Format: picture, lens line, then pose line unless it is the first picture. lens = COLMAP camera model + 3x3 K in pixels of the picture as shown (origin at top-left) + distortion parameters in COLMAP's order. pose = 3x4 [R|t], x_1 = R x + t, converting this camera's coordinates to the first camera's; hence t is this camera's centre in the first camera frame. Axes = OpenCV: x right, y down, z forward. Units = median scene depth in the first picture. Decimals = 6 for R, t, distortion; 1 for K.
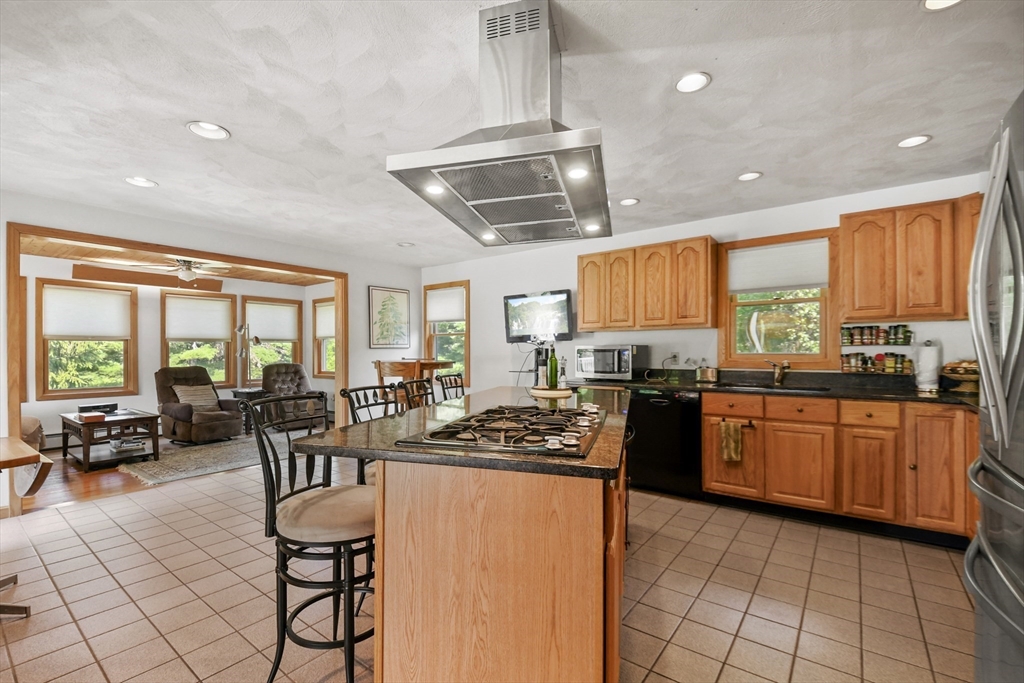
lens RADIAL K [[452.3, 0, 503.5], [0, 452.3, 344.4], [0, 0, 1]] dist [0.037055, -0.024761]
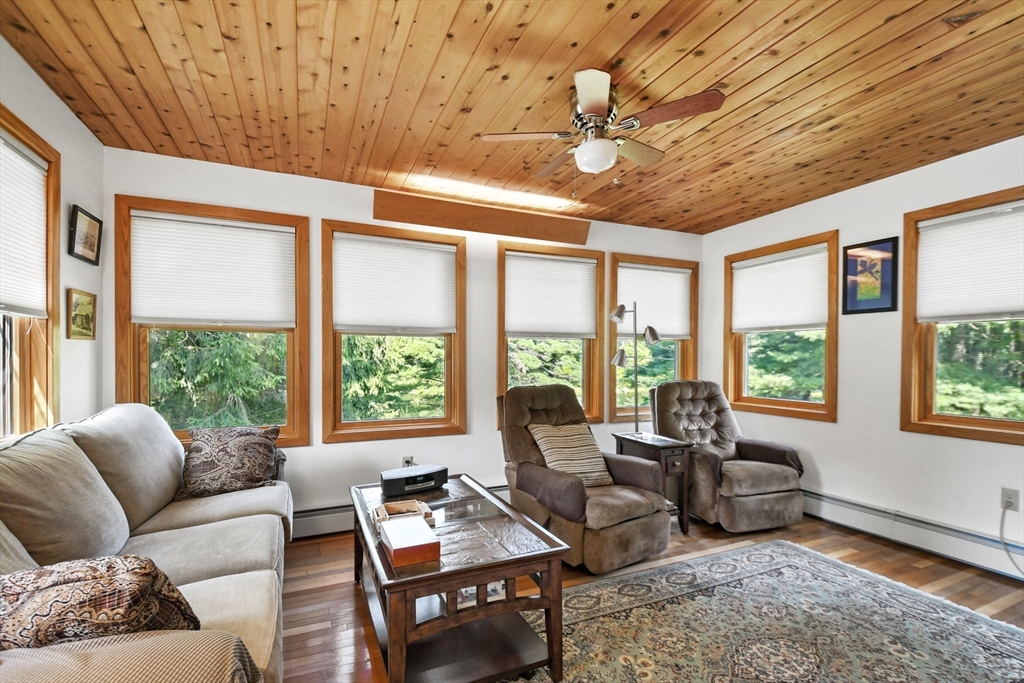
lens RADIAL K [[452.3, 0, 503.5], [0, 452.3, 344.4], [0, 0, 1]] dist [0.037055, -0.024761]
pose [[0.880710, -0.007811, -0.473592, -0.487657], [0.000336, 0.999874, -0.015867, 0.011243], [0.473656, 0.013815, 0.880602, 0.528972]]
